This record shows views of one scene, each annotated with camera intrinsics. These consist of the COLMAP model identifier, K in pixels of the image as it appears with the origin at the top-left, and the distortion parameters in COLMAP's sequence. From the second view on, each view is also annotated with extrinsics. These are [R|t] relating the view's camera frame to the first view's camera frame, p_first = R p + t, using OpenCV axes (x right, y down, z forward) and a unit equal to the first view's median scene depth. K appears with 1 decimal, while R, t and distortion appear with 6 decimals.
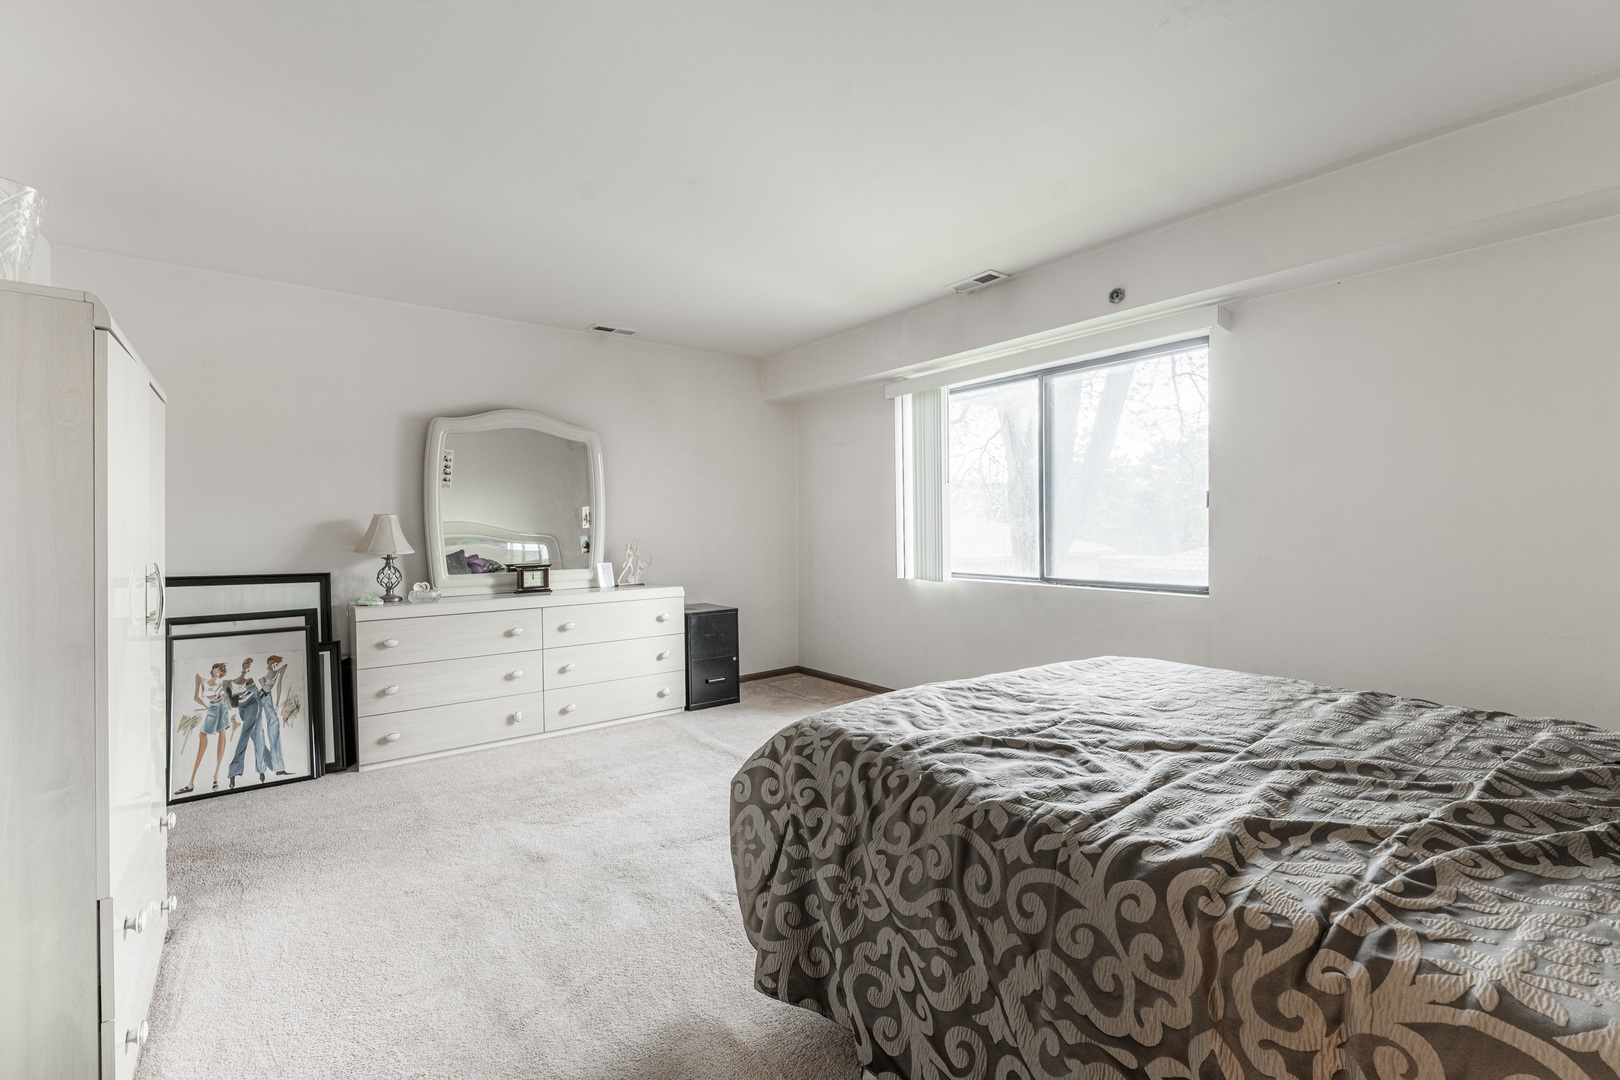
lens RADIAL K [[741.8, 0, 810.0], [0, 741.8, 540.0], [0, 0, 1]] dist [-0.002041, -0.000556]
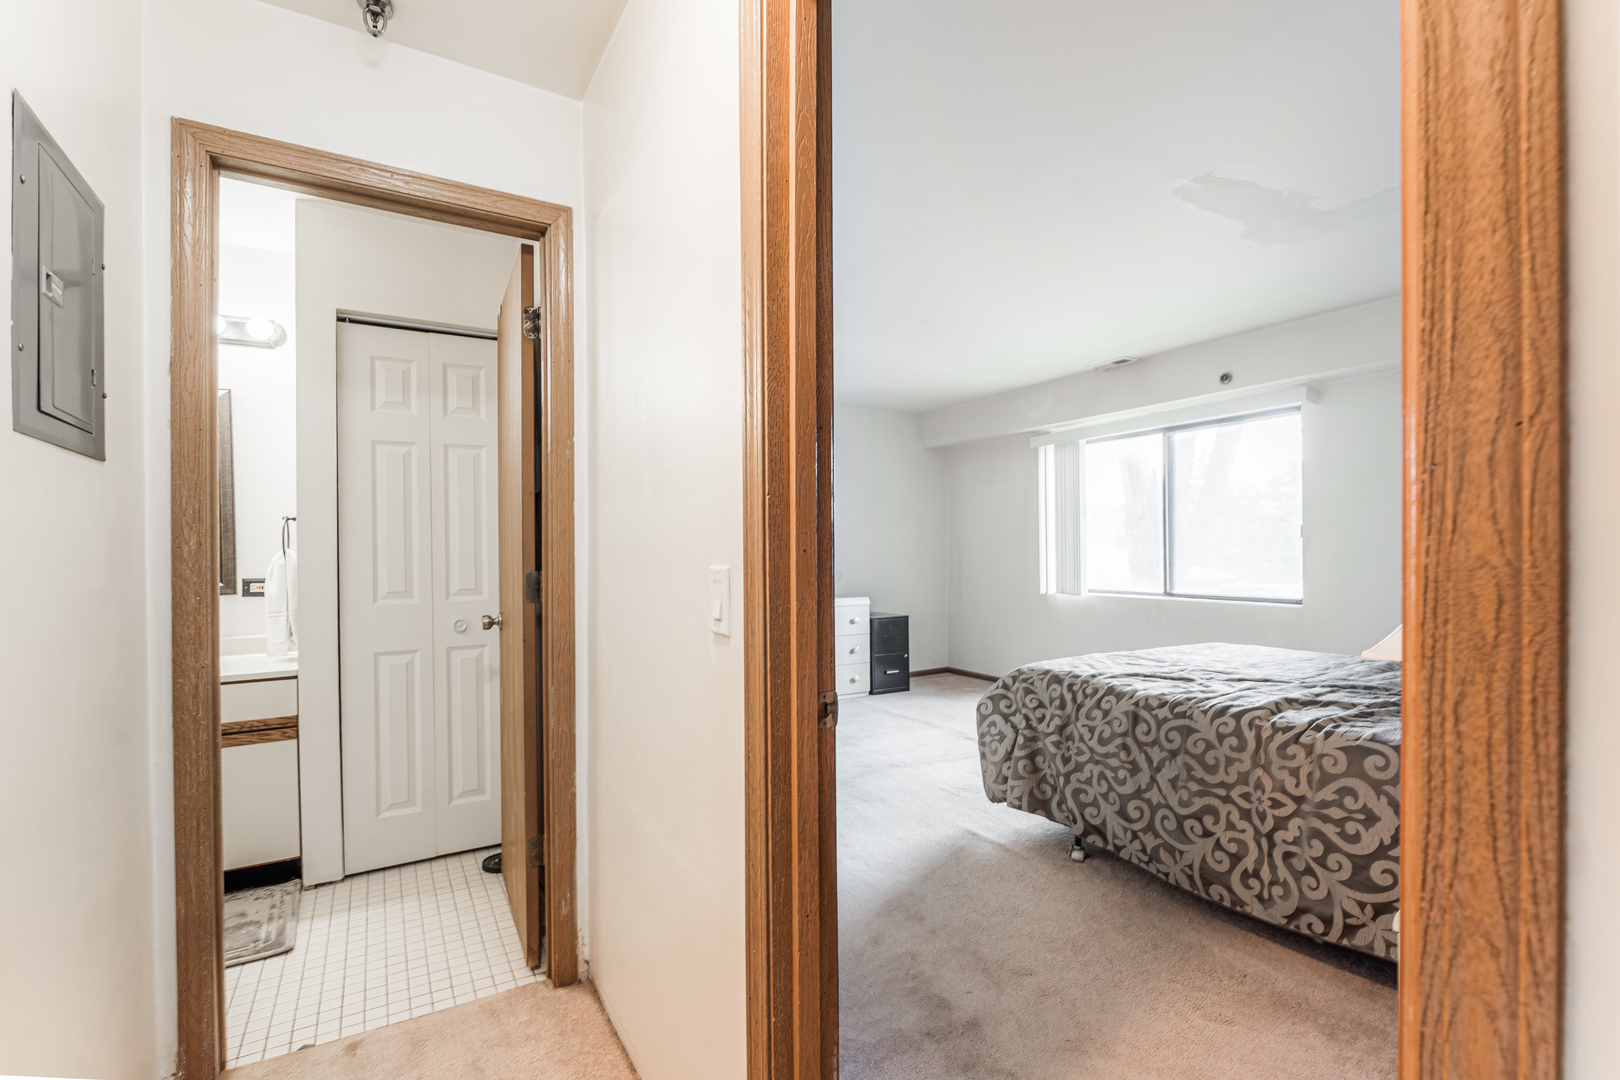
lens RADIAL K [[741.8, 0, 810.0], [0, 741.8, 540.0], [0, 0, 1]] dist [-0.002041, -0.000556]
pose [[0.991142, 0.005348, -0.132695, -0.342166], [-0.009688, 0.999438, -0.032084, 0.023206], [0.132449, 0.033086, 0.990637, -0.944997]]
